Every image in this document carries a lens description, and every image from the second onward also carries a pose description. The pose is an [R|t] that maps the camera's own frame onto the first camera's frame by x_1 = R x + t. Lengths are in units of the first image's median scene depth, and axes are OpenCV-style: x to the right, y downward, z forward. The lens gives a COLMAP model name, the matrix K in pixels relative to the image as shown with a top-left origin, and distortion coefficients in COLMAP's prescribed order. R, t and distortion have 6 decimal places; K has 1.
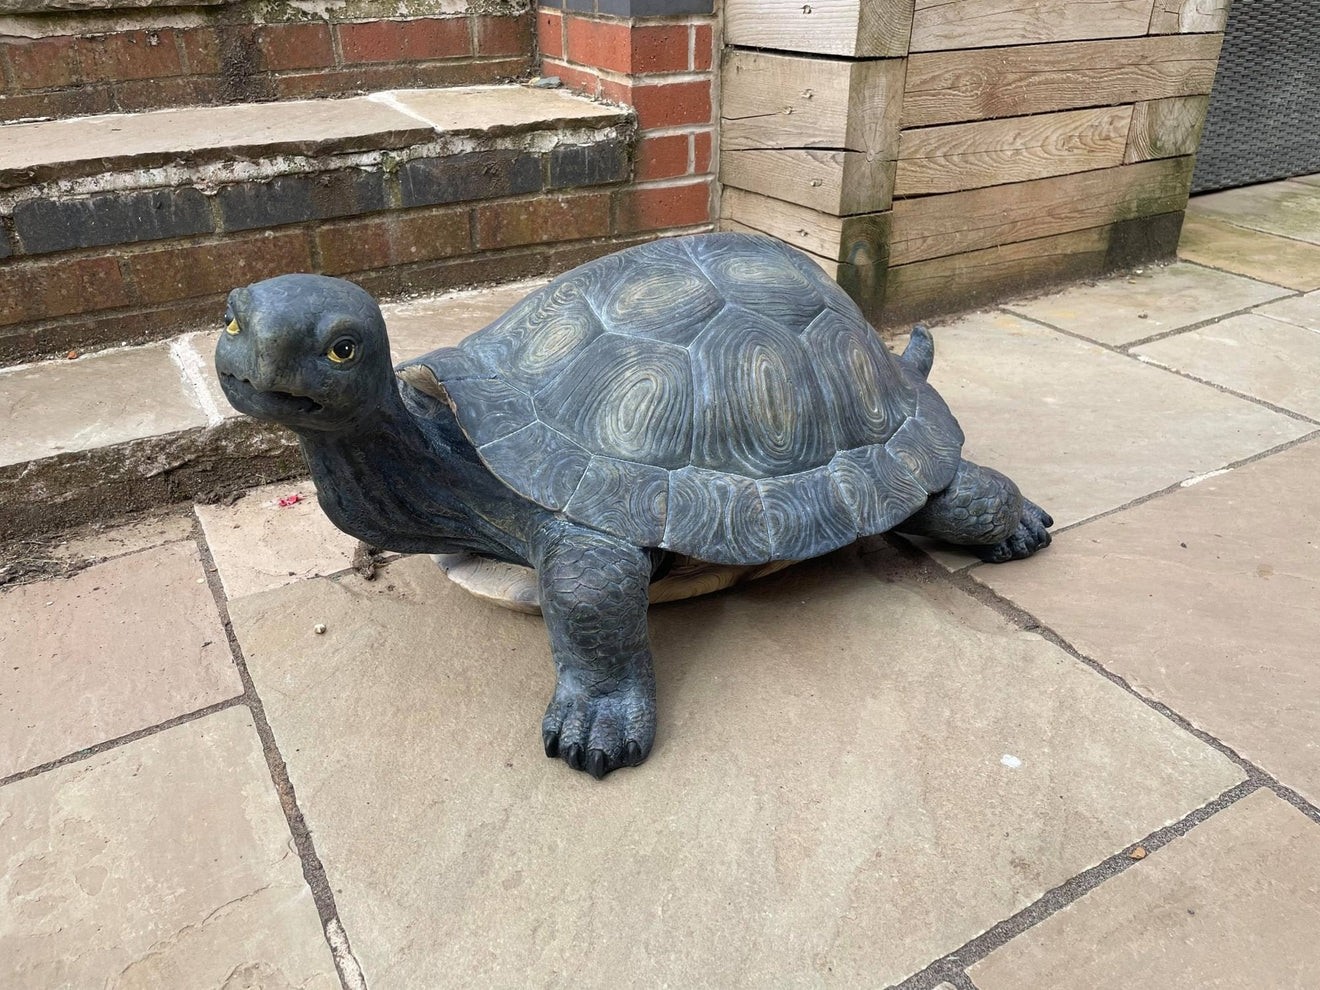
lens RADIAL K [[1015.7, 0, 661.2], [0, 1015.7, 486.7], [0, 0, 1]] dist [0.076855, -0.111527]
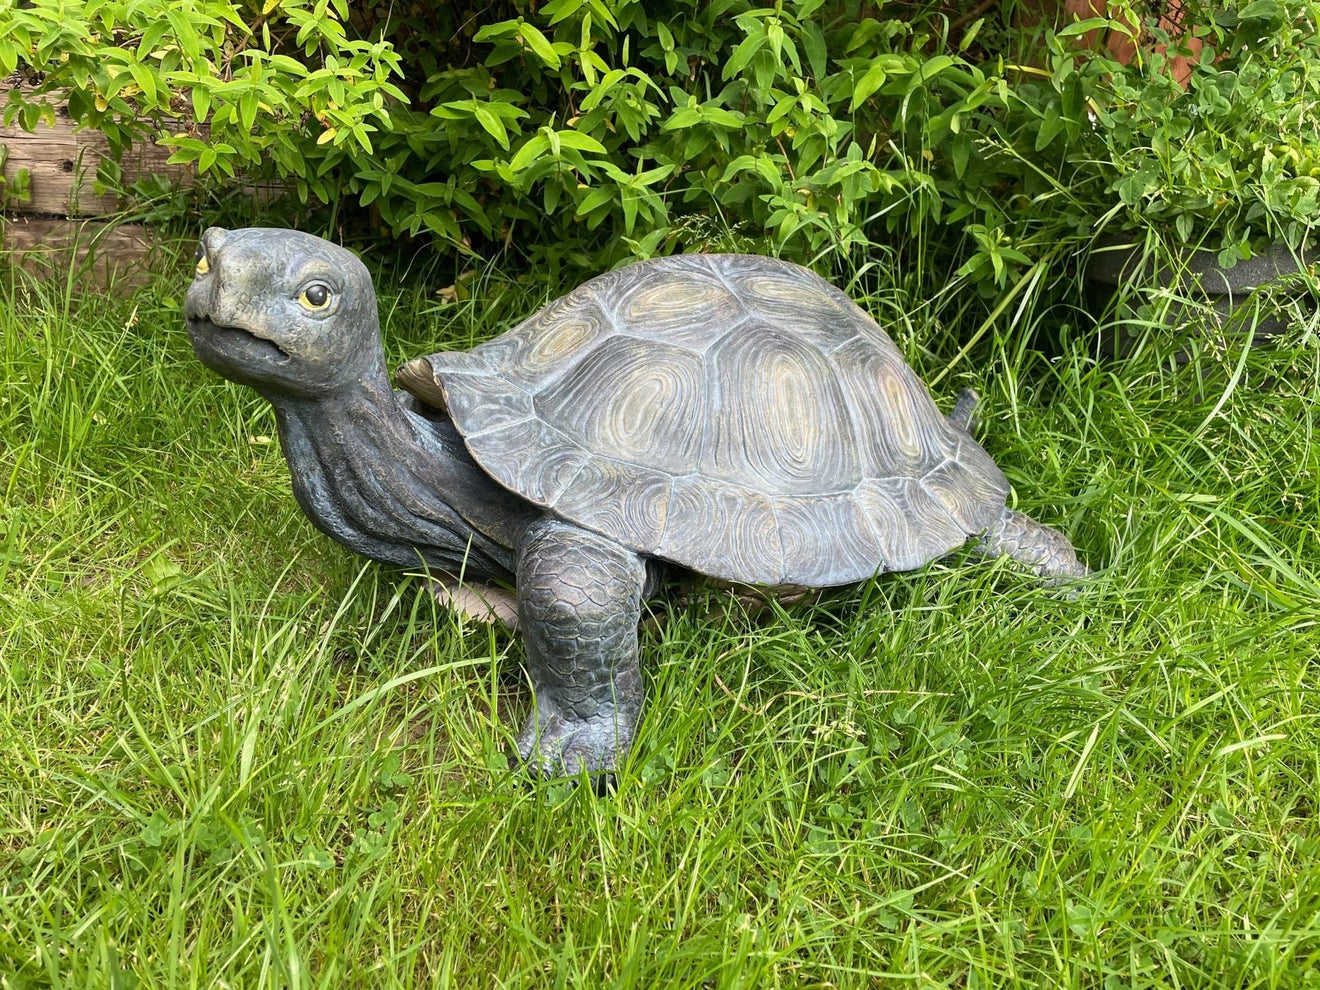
lens RADIAL K [[1015.7, 0, 668.7], [0, 1015.7, 479.2], [0, 0, 1]] dist [0.076855, -0.111527]
pose [[0.997028, 0.049635, -0.058918, 0.055946], [-0.058055, 0.986814, -0.151087, 0.121237], [0.050641, 0.154059, 0.986763, 0.100455]]
